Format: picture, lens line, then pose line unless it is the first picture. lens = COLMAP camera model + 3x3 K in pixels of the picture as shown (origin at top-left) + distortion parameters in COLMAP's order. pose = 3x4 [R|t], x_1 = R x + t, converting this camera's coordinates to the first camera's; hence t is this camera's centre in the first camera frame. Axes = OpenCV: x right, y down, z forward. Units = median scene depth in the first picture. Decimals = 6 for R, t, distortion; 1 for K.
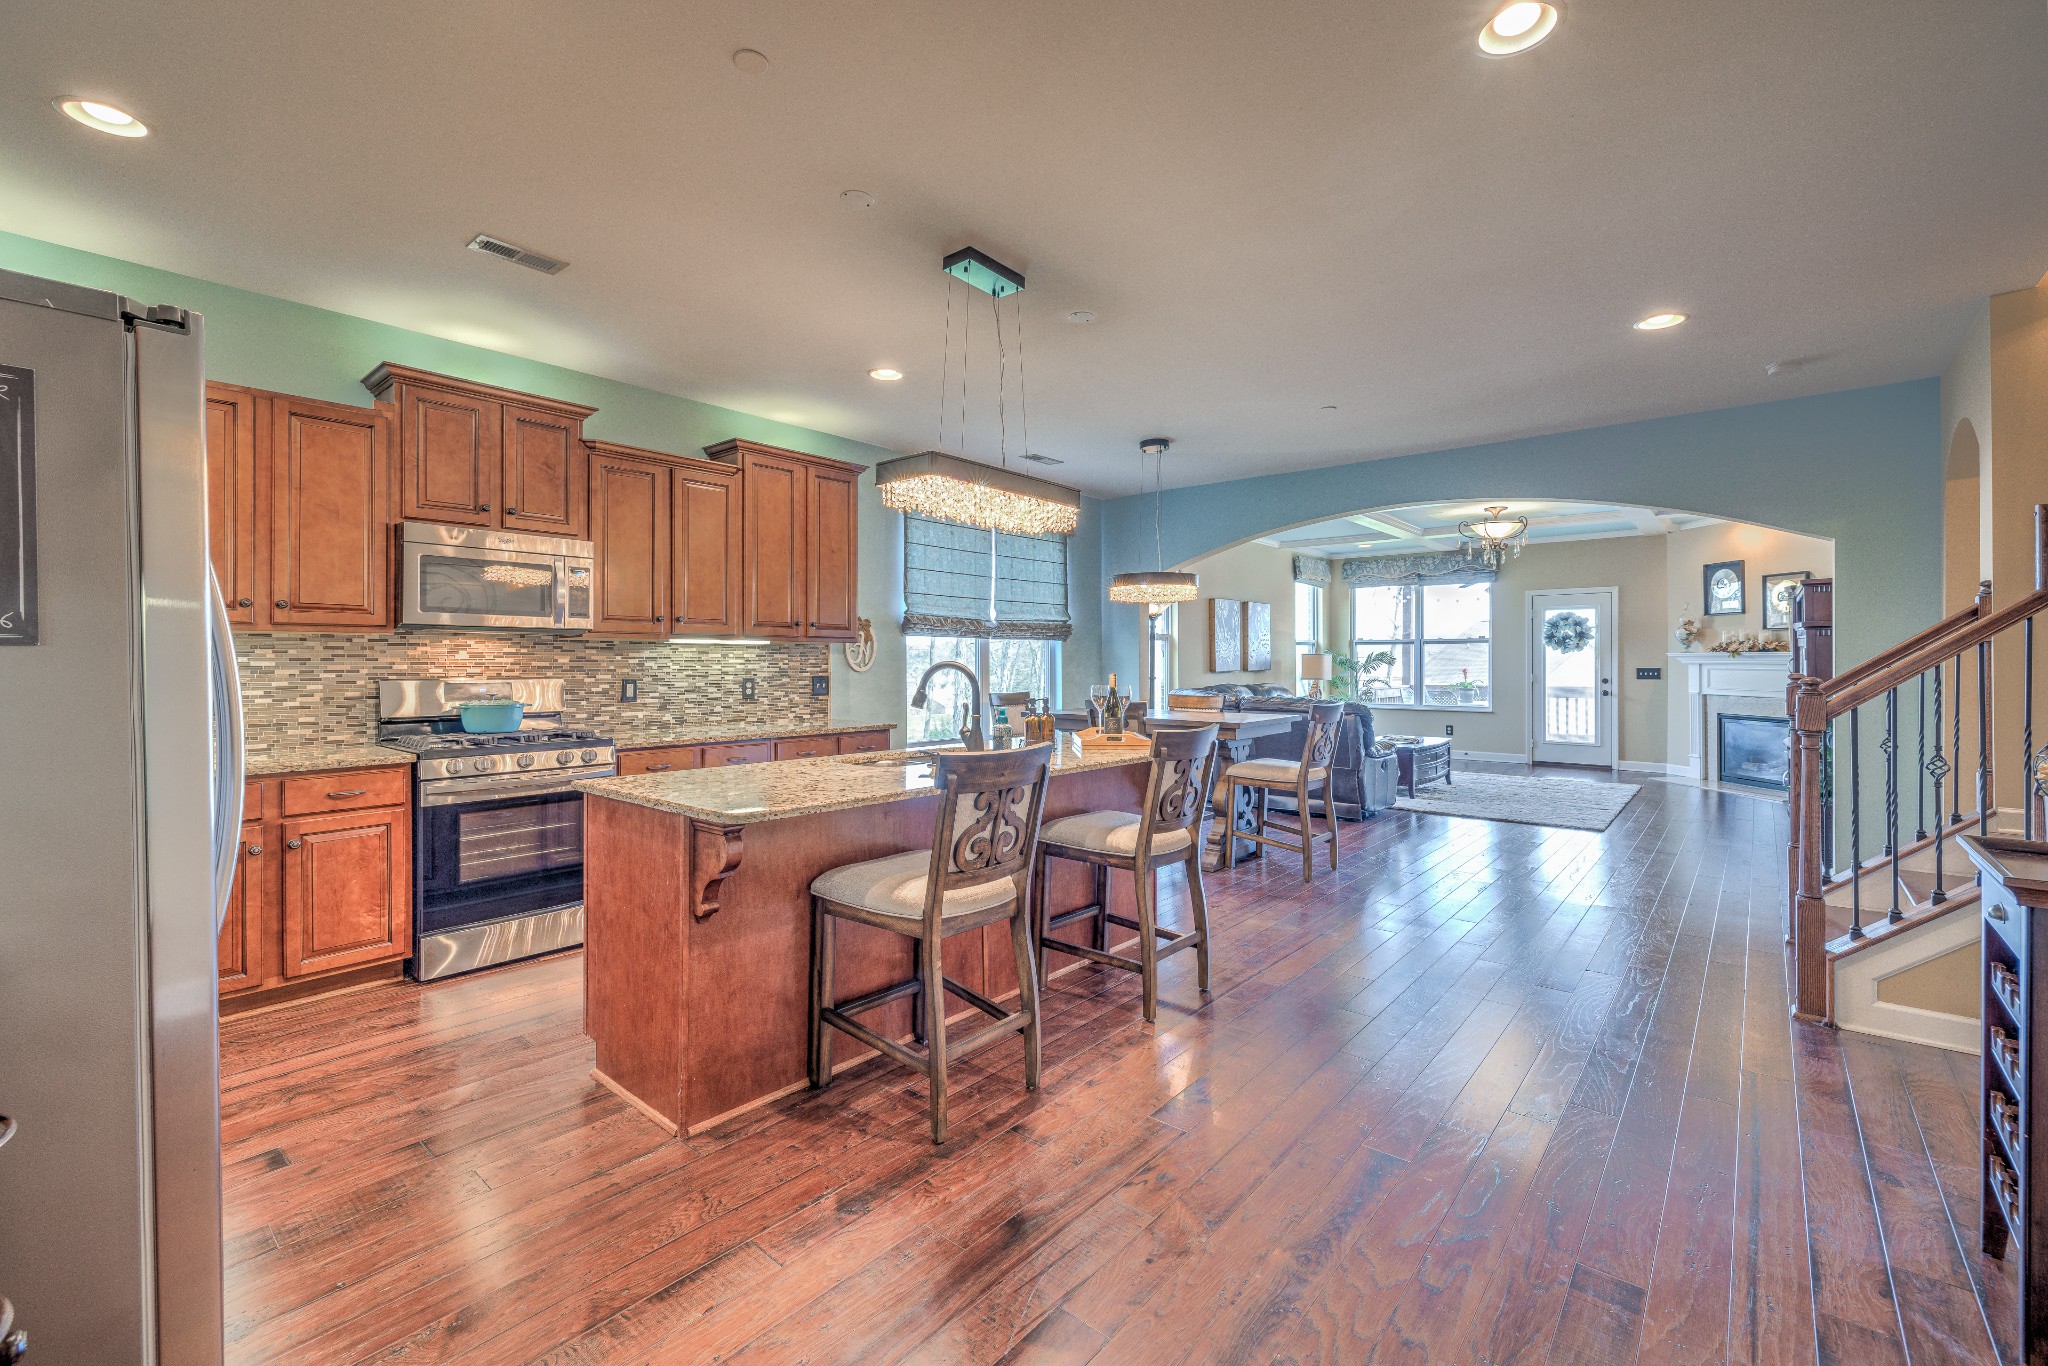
lens RADIAL K [[862.2, 0, 1019.3], [0, 862.2, 674.5], [0, 0, 1]] dist [-0.002580, 0.000639]
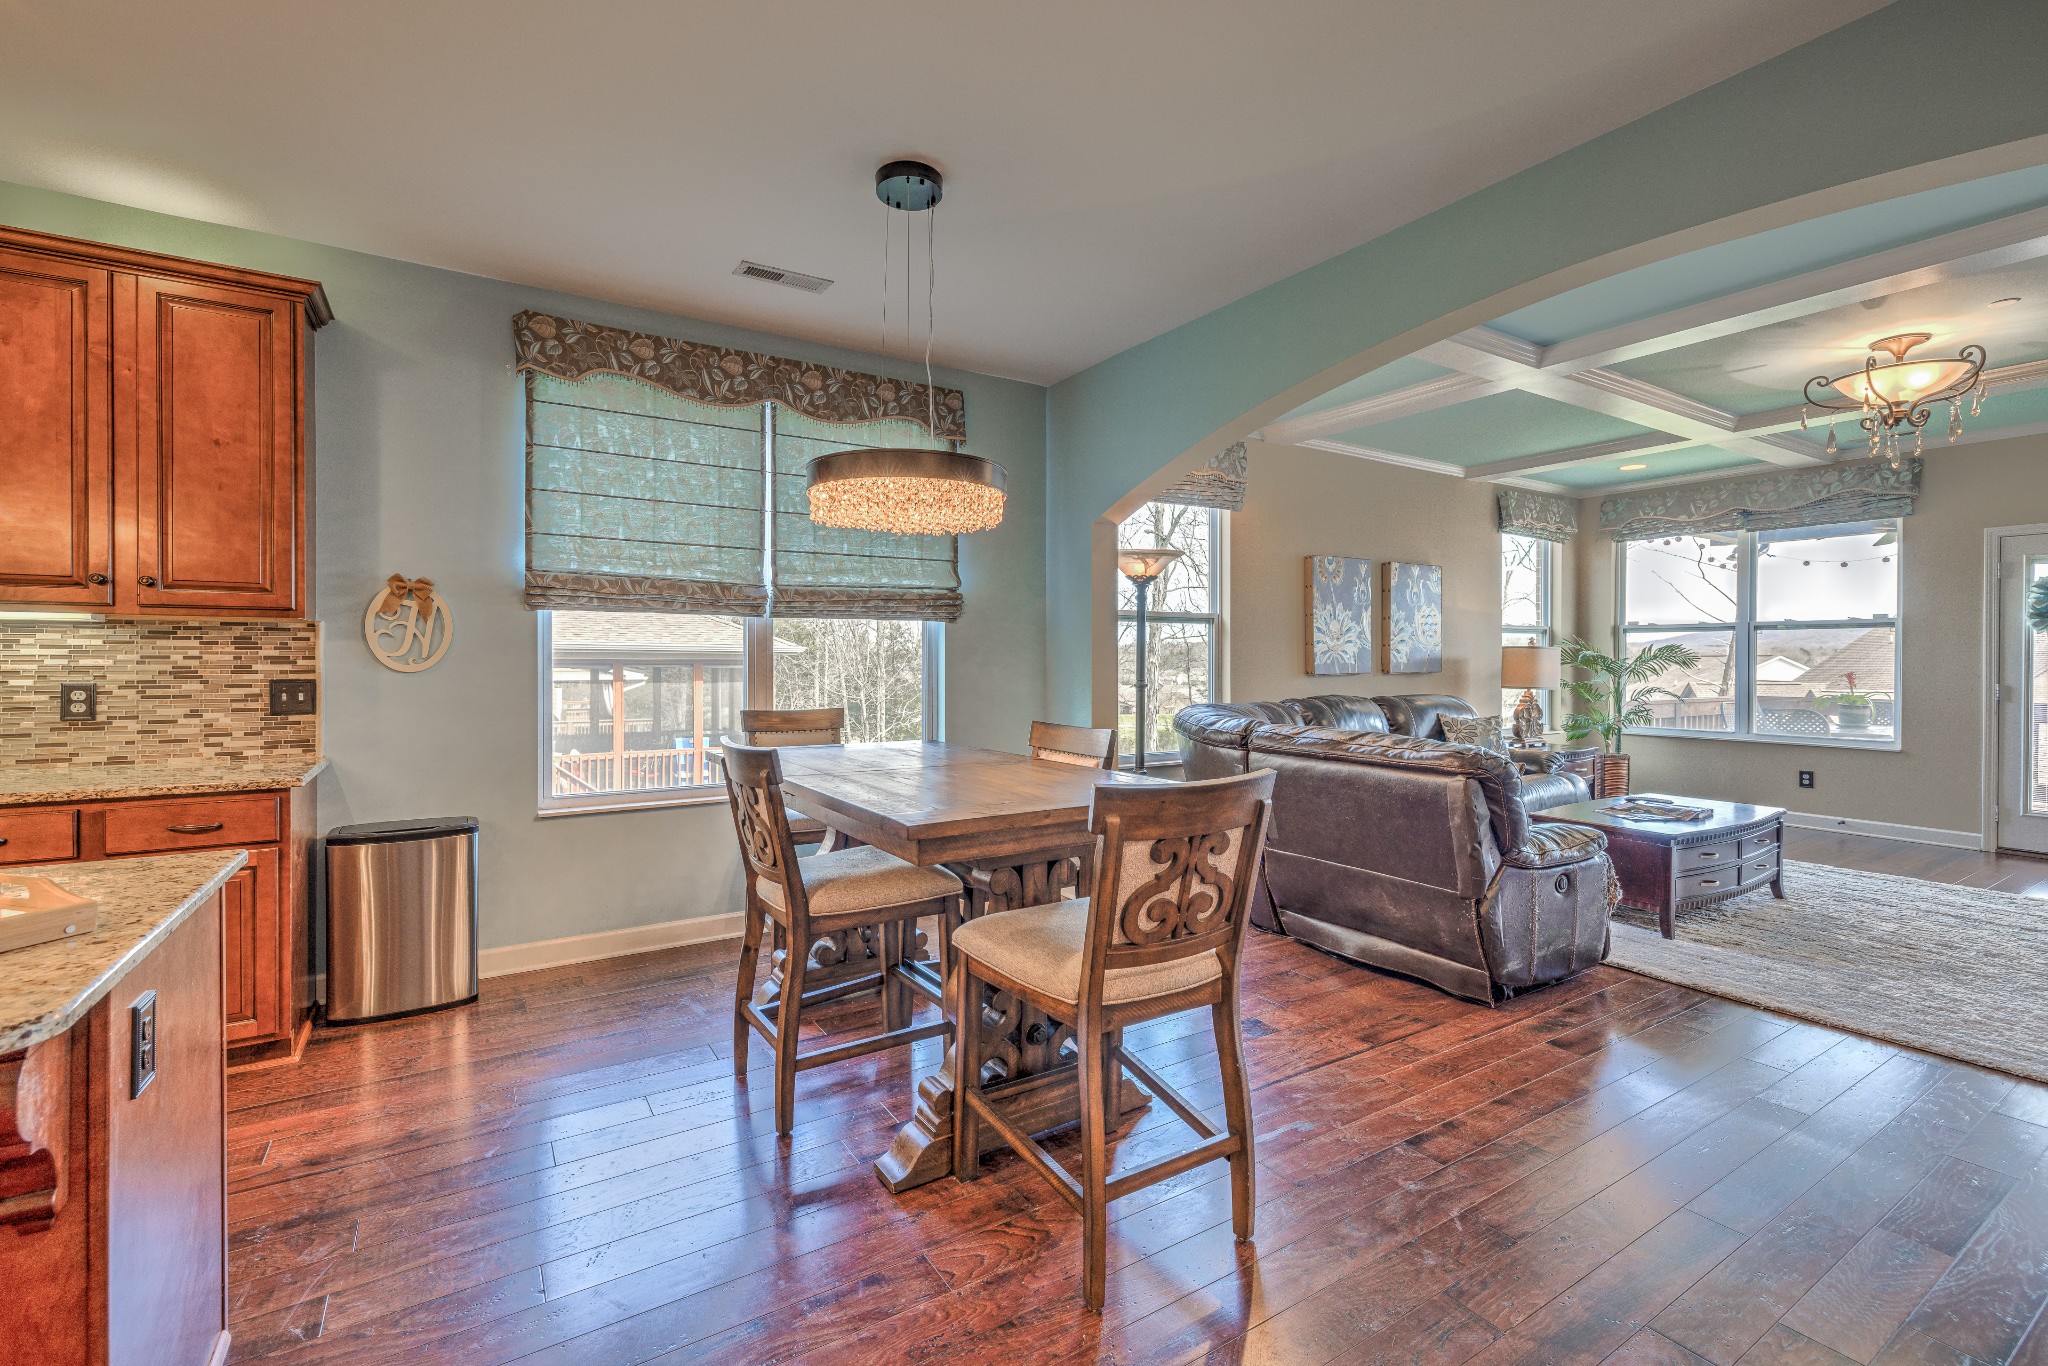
lens RADIAL K [[862.2, 0, 1002.8], [0, 862.2, 675.9], [0, 0, 1]] dist [-0.002580, 0.000639]
pose [[0.947667, 0.004961, -0.319222, 0.225807], [-0.005274, 0.999986, -0.000116, -0.001843], [0.319217, 0.001793, 0.947680, 0.372217]]
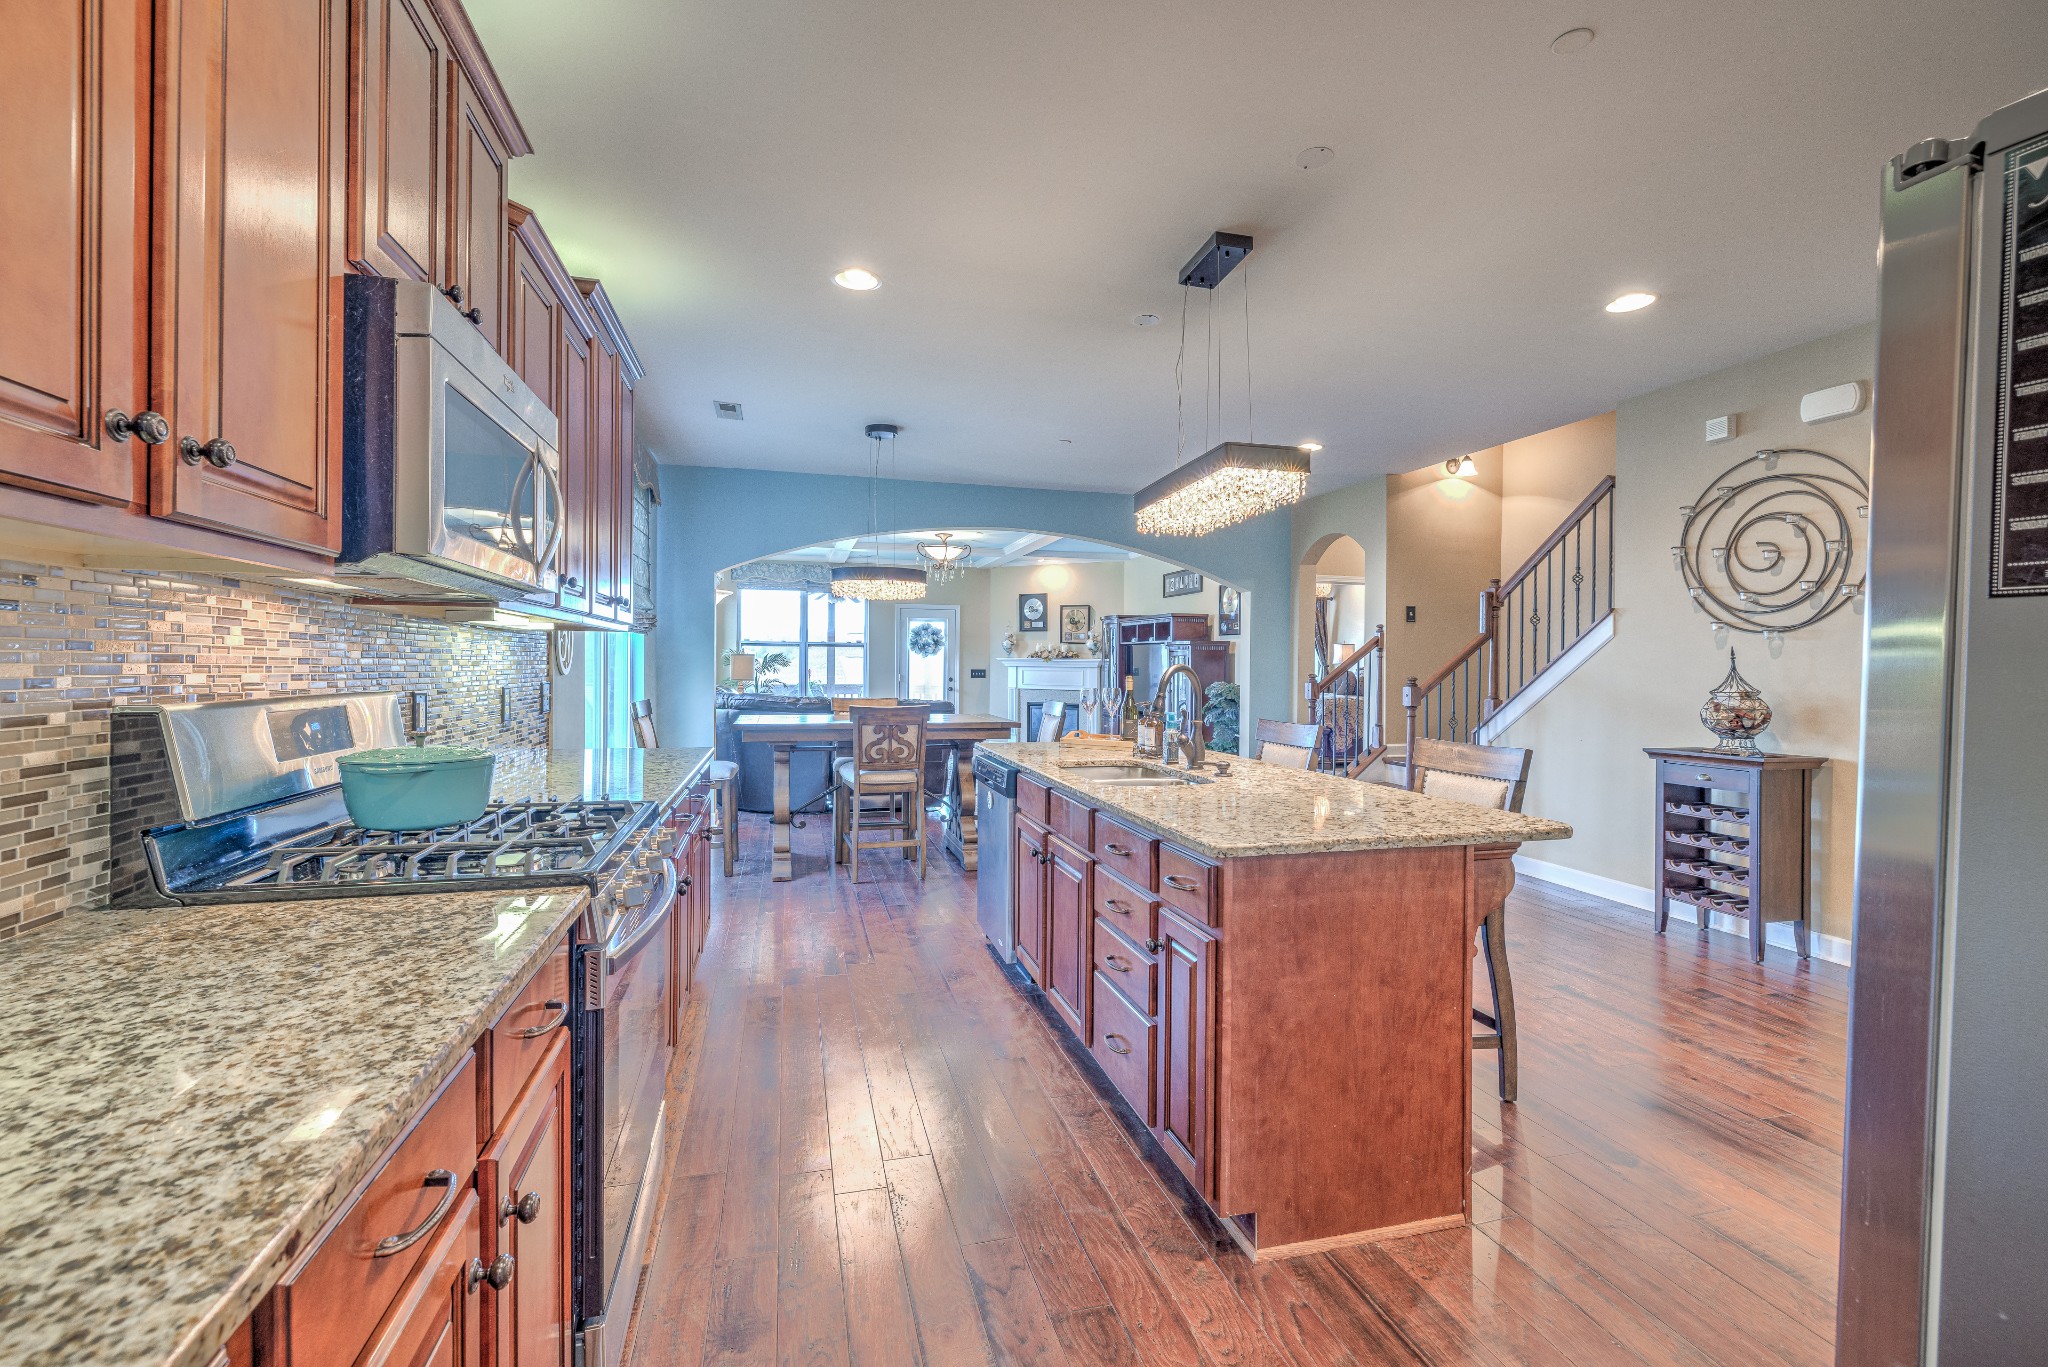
lens RADIAL K [[862.2, 0, 1023.5], [0, 862.2, 672.7], [0, 0, 1]] dist [-0.002580, 0.000639]
pose [[0.567712, -0.002204, 0.823224, -0.337151], [0.003575, 0.999994, 0.000212, -0.002475], [-0.823219, 0.002823, 0.567717, 0.218330]]
